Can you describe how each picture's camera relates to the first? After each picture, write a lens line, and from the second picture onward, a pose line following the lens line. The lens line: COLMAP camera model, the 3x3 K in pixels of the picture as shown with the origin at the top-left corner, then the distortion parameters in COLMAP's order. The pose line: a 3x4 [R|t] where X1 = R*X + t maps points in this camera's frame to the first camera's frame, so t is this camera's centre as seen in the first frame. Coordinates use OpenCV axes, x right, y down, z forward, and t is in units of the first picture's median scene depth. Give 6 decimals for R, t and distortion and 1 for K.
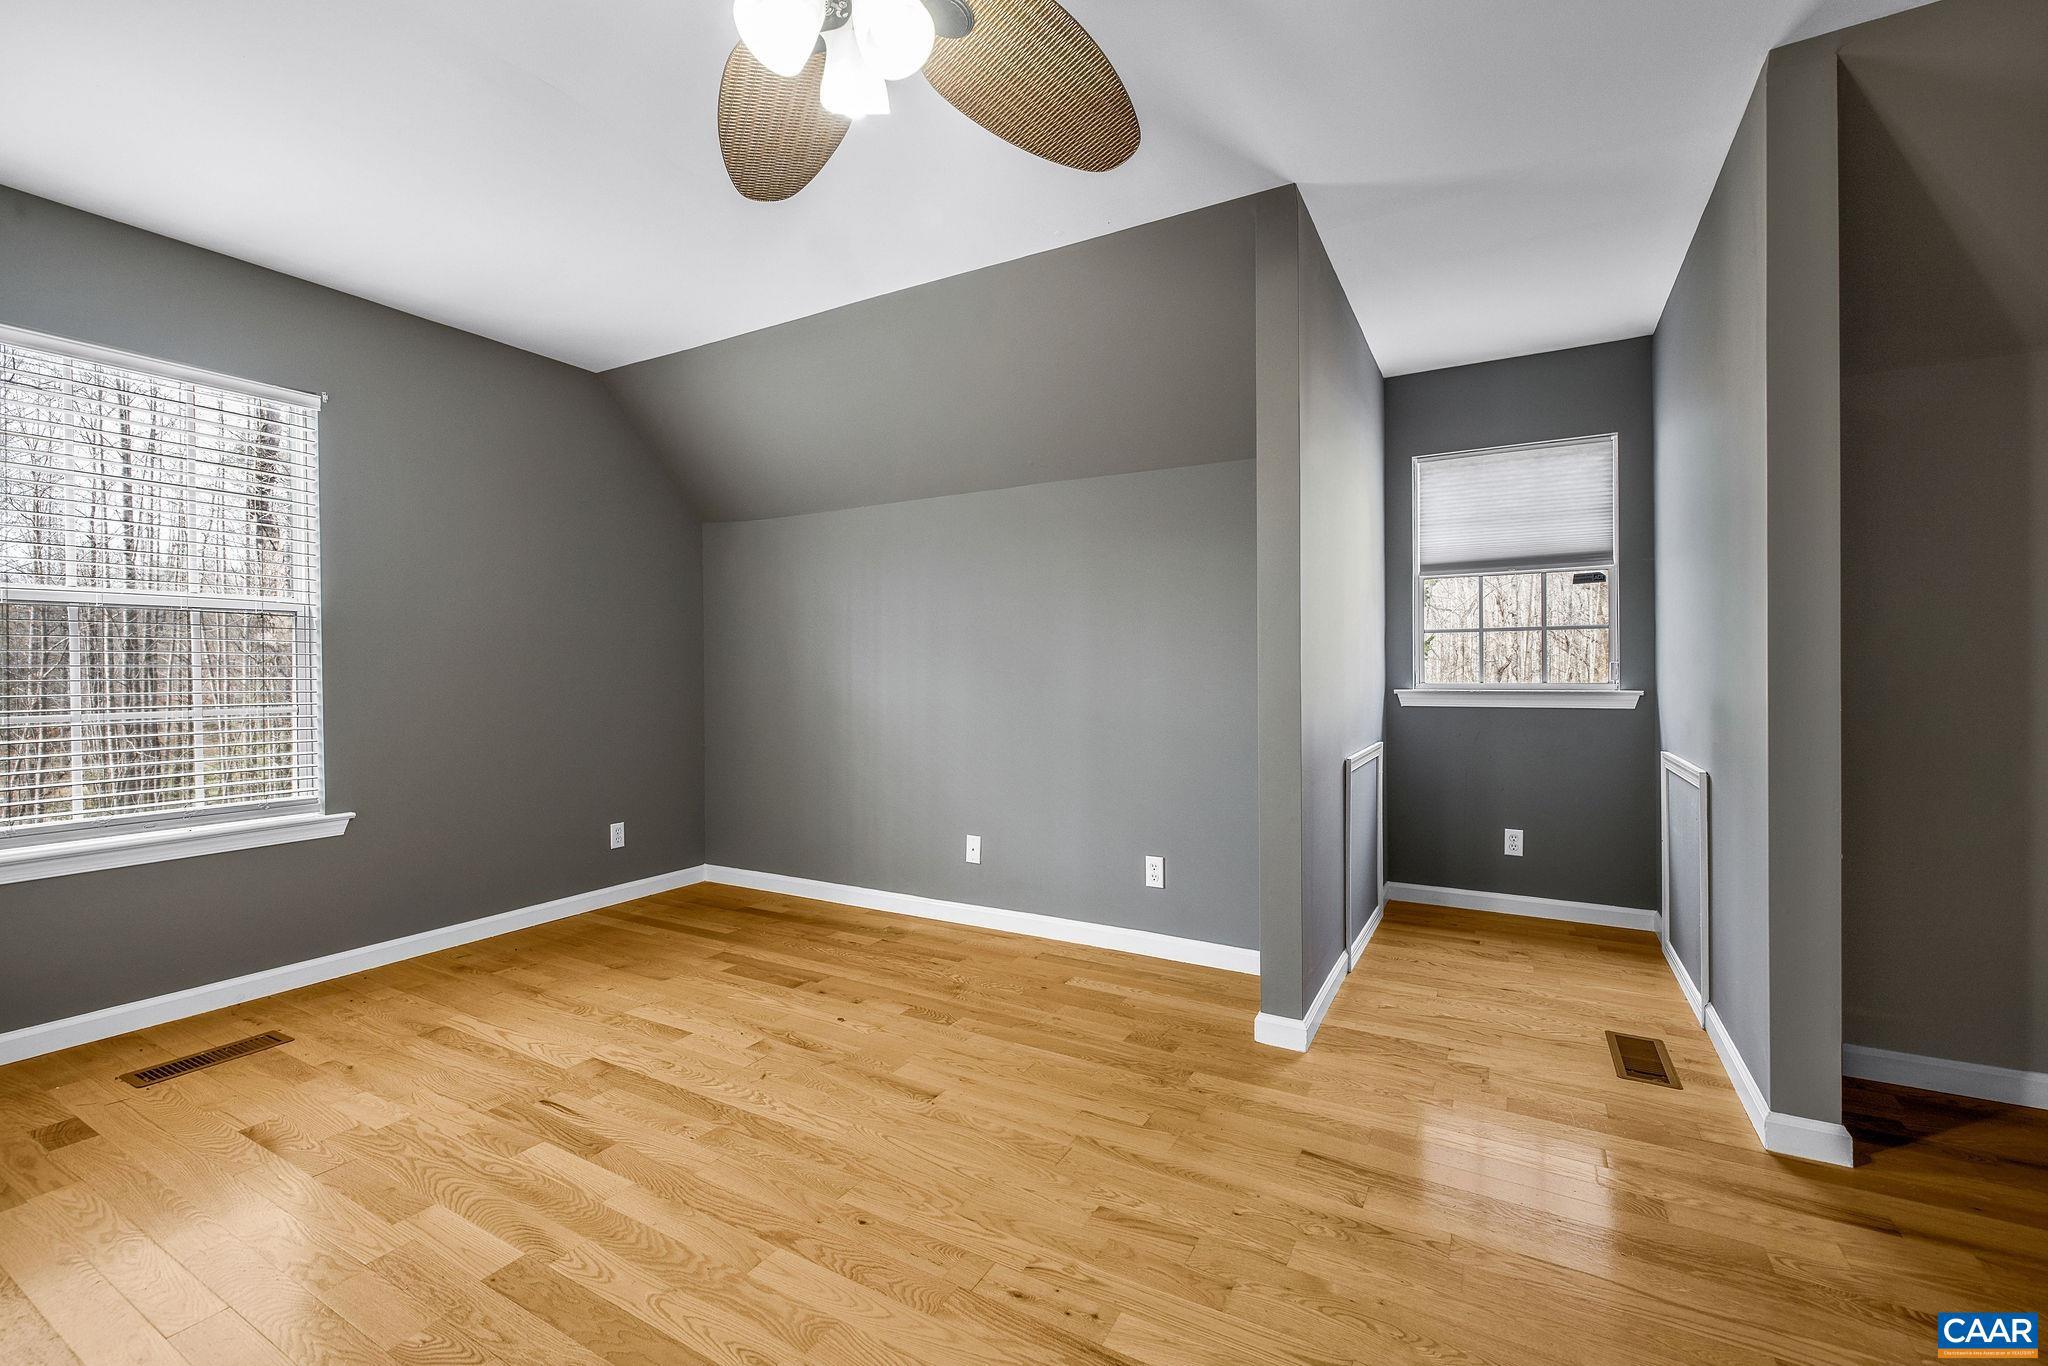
lens RADIAL K [[874.8, 0, 1019.5], [0, 874.8, 676.1], [0, 0, 1]] dist [0.004908, -0.000030]
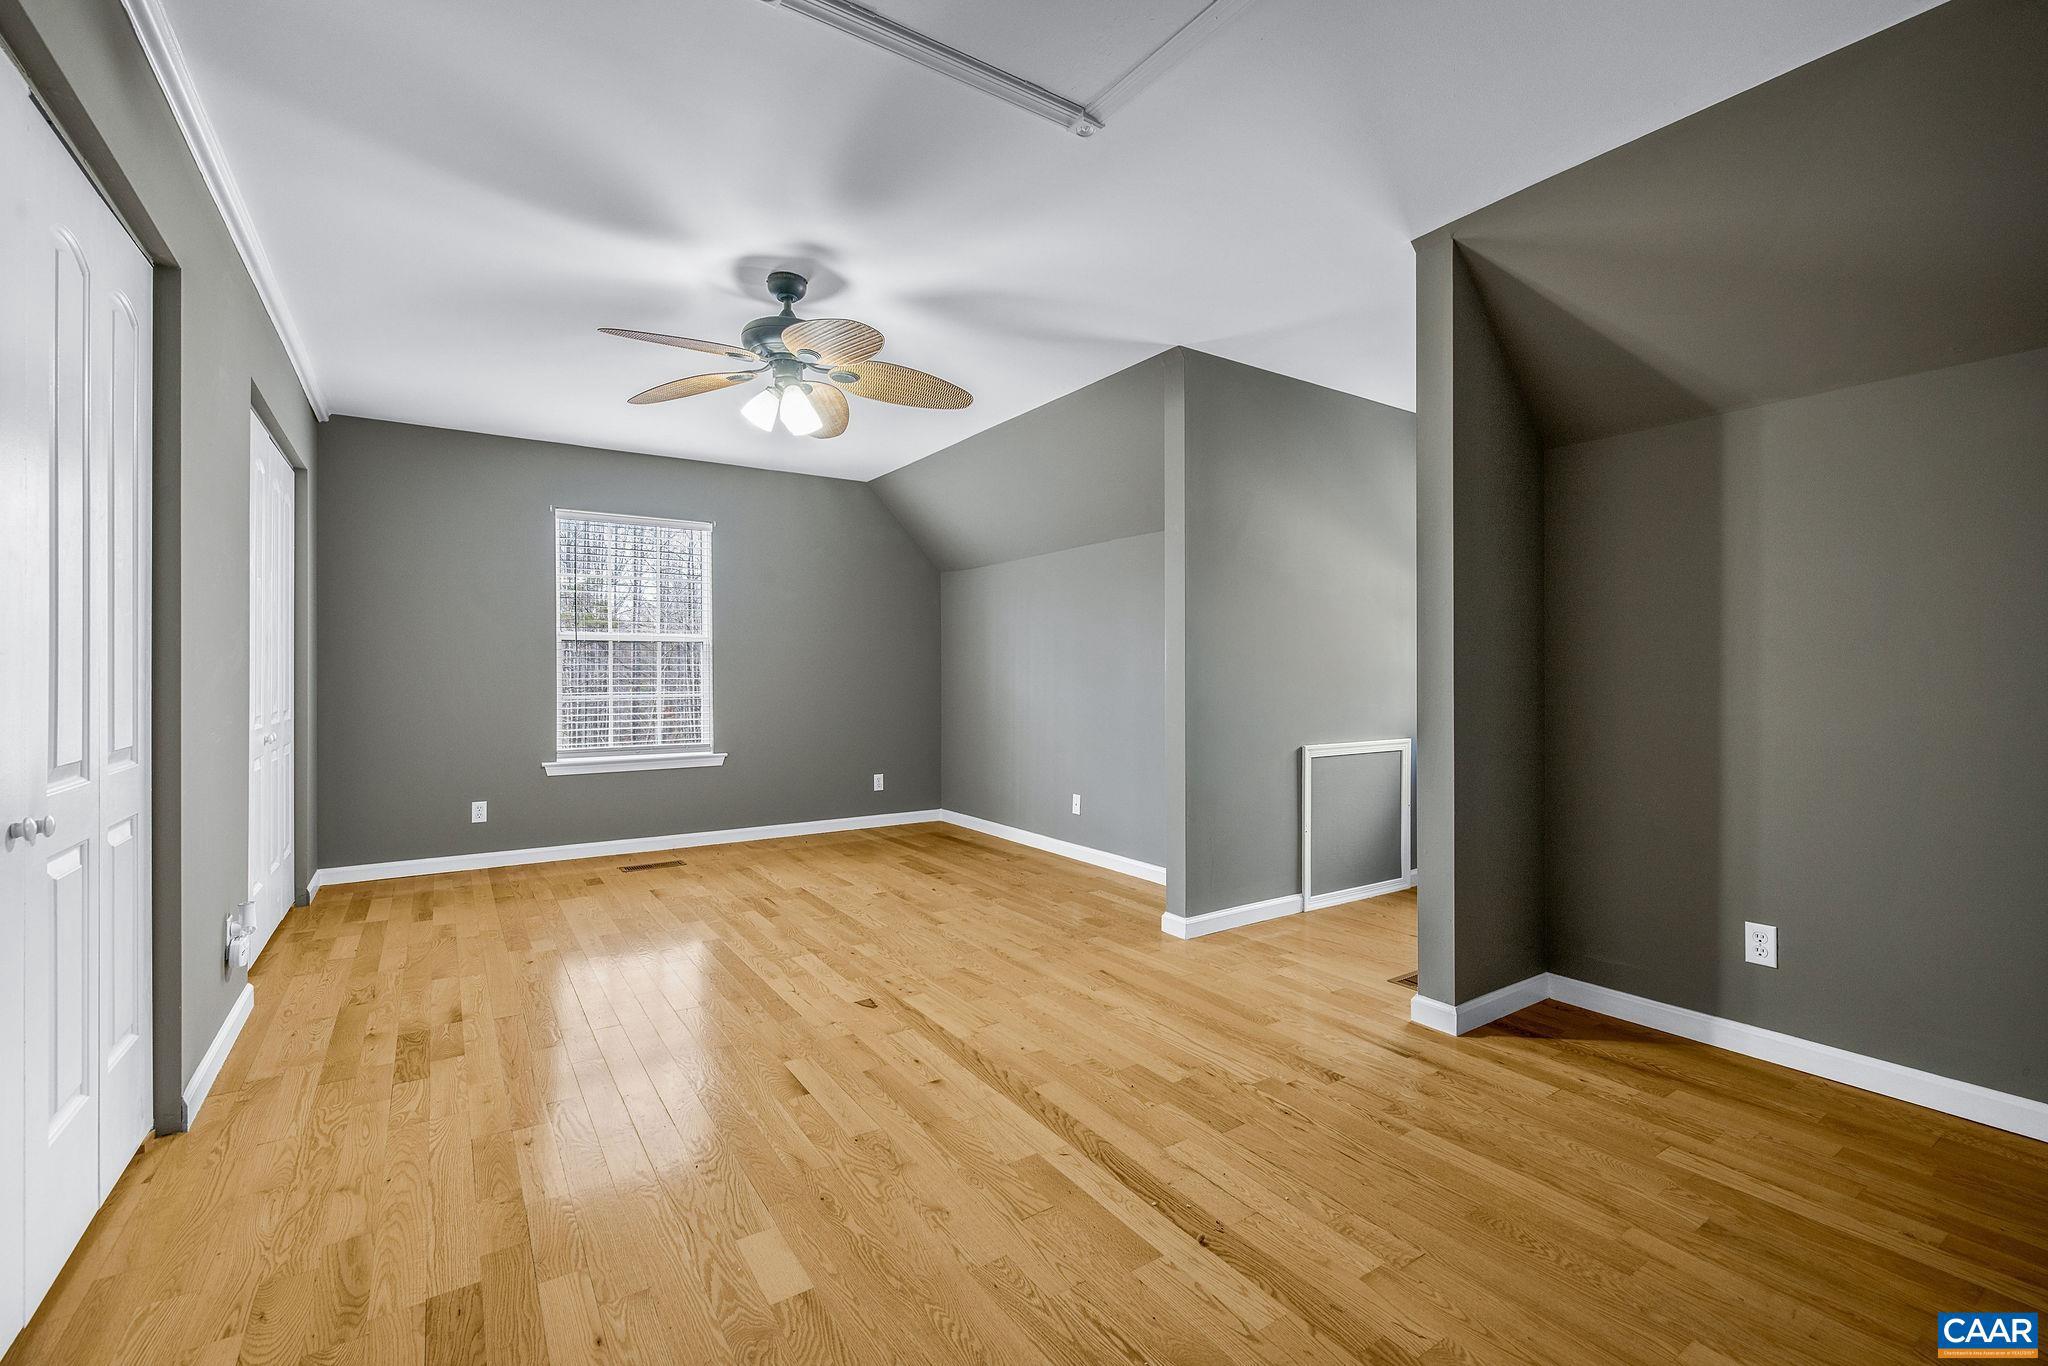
lens RADIAL K [[874.8, 0, 1013.0], [0, 874.8, 675.8], [0, 0, 1]] dist [0.004908, -0.000030]
pose [[0.893836, 0.004943, -0.448367, 0.711284], [-0.006752, 0.999974, -0.002438, -0.002469], [0.448344, 0.005206, 0.893846, -0.423223]]
